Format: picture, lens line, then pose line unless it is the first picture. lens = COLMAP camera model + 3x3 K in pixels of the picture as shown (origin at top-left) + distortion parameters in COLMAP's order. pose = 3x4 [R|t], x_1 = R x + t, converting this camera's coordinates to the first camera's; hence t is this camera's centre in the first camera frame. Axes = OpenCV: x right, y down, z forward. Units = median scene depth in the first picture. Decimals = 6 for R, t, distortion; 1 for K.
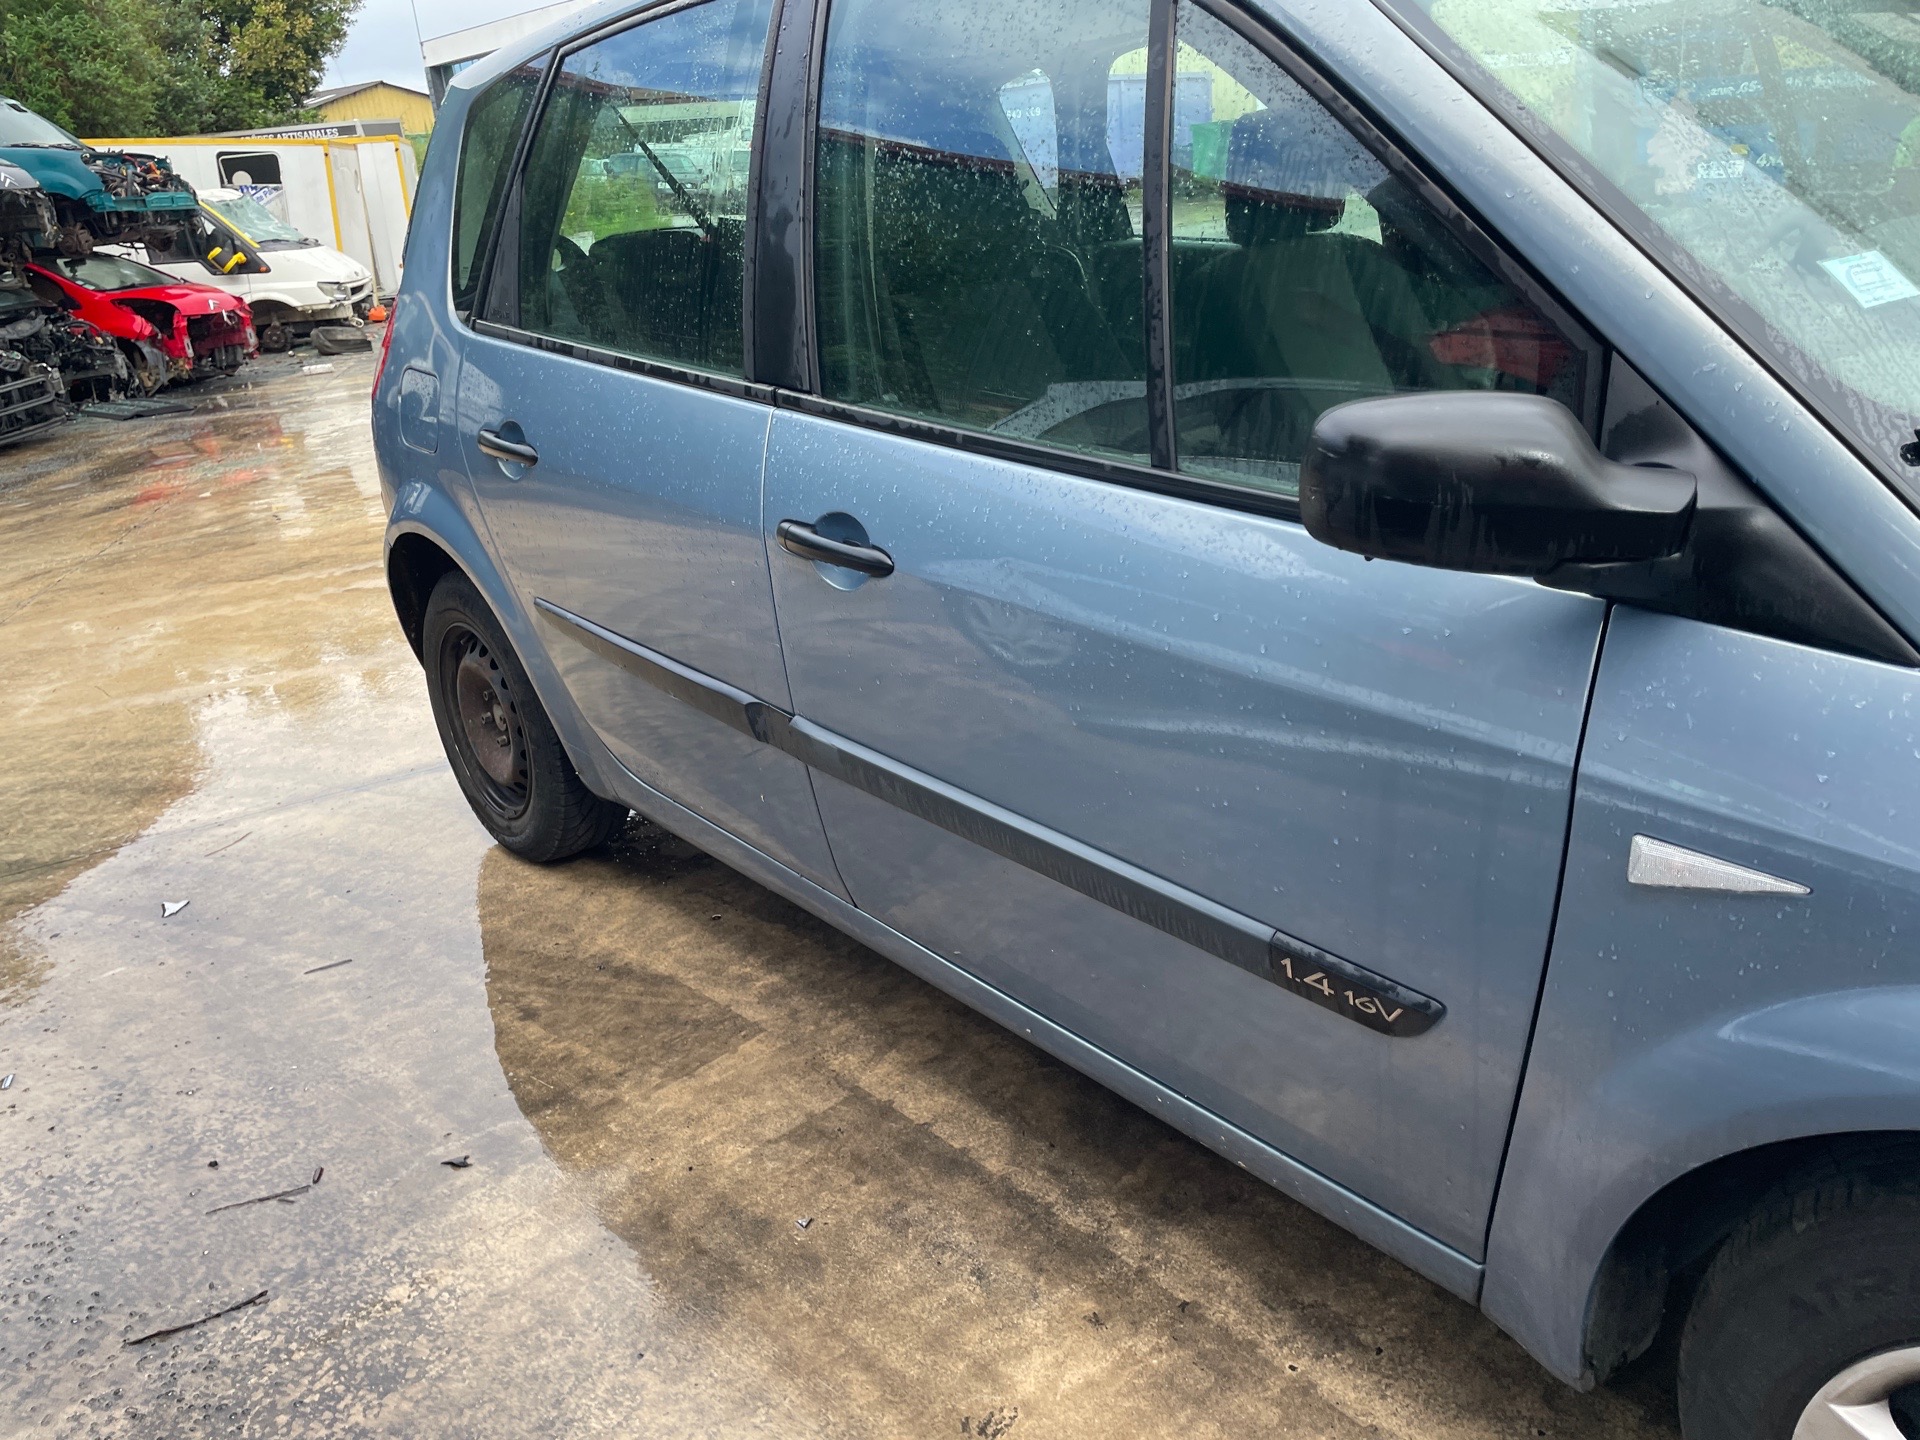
lens RADIAL K [[1450.5, 0, 945.8], [0, 1450.5, 700.5], [0, 0, 1]] dist [0.086586, -0.115075]
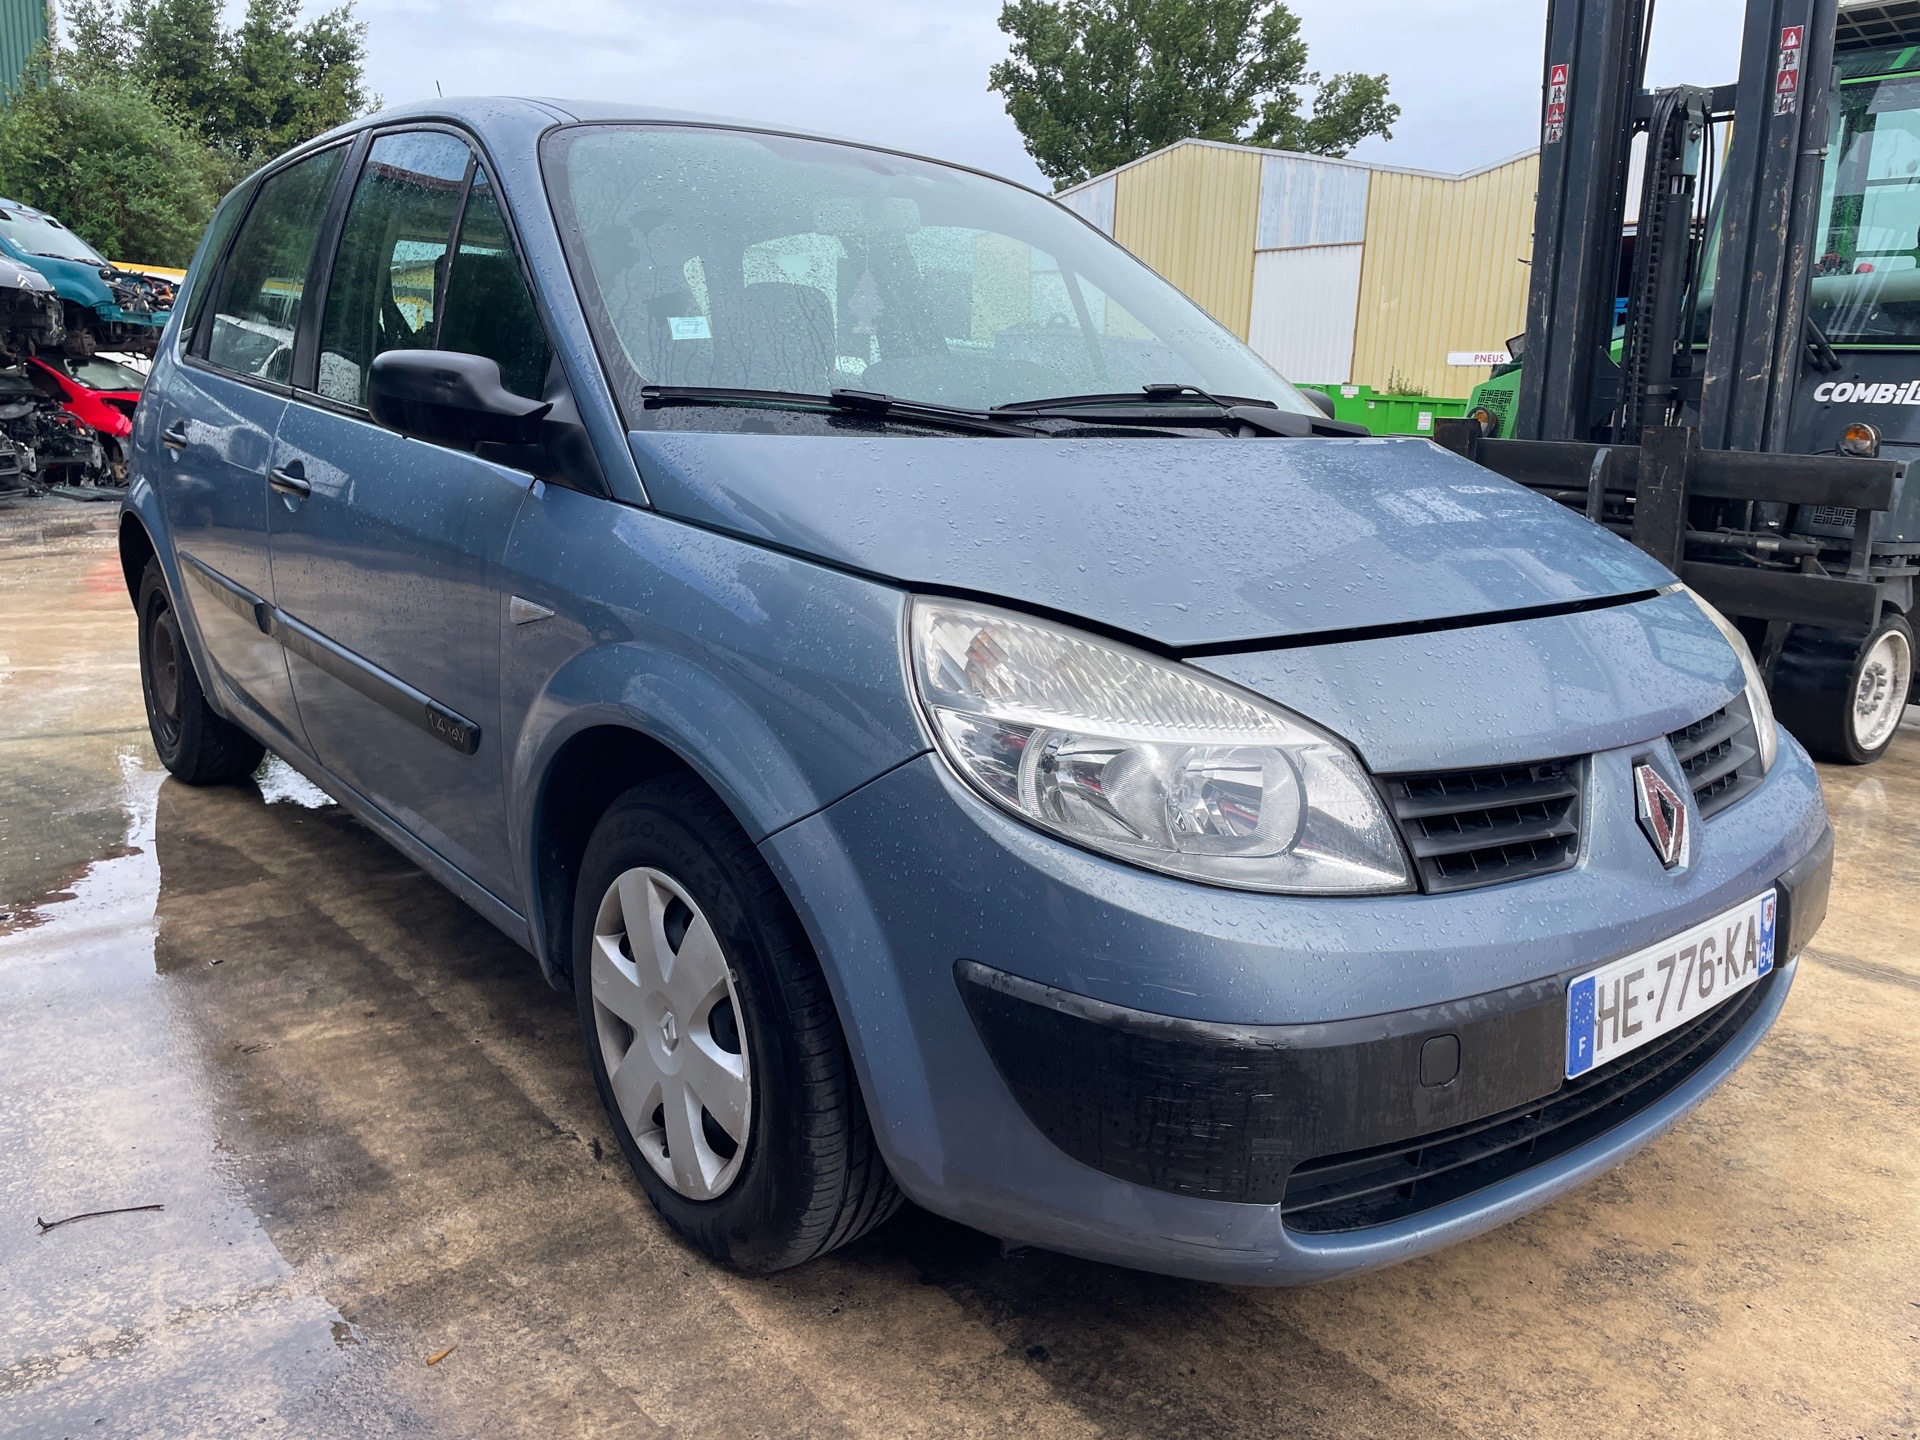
lens RADIAL K [[1450.5, 0, 982.1], [0, 1450.5, 700.7], [0, 0, 1]] dist [0.086586, -0.115075]
pose [[0.992822, 0.118483, 0.016345, 0.511490], [-0.114722, 0.982007, -0.150003, 0.211415], [-0.033823, 0.147051, 0.988550, -0.400892]]
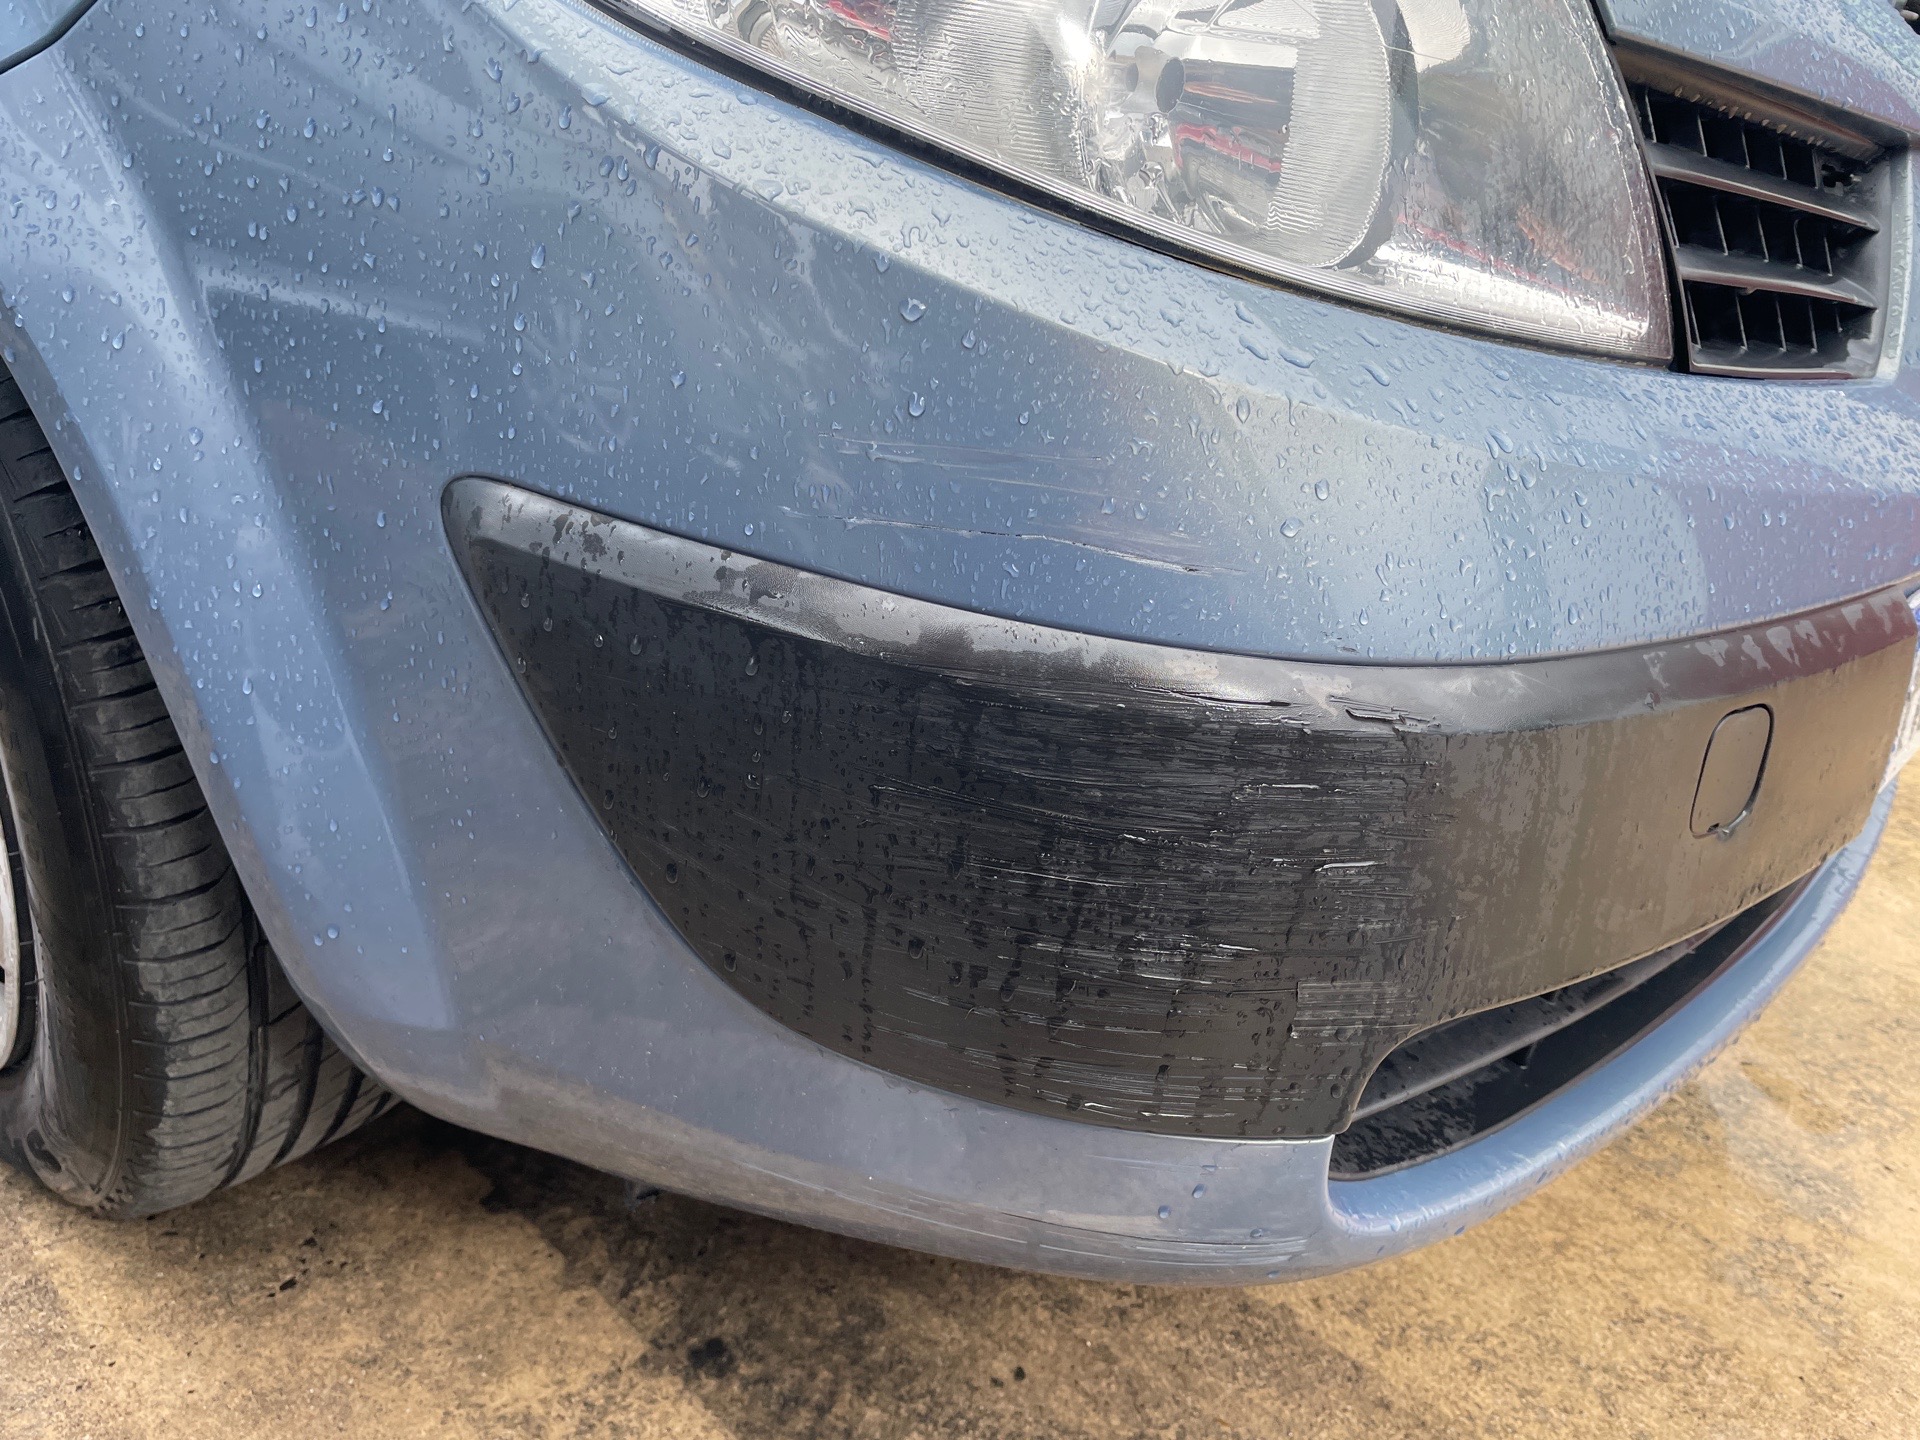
lens RADIAL K [[1450.5, 0, 983.4], [0, 1450.5, 701.0], [0, 0, 1]] dist [0.086586, -0.115075]
pose [[0.968267, 0.125652, 0.216032, 0.559348], [-0.128952, 0.991650, 0.001192, 0.251963], [-0.214078, -0.029012, 0.976386, 0.036226]]
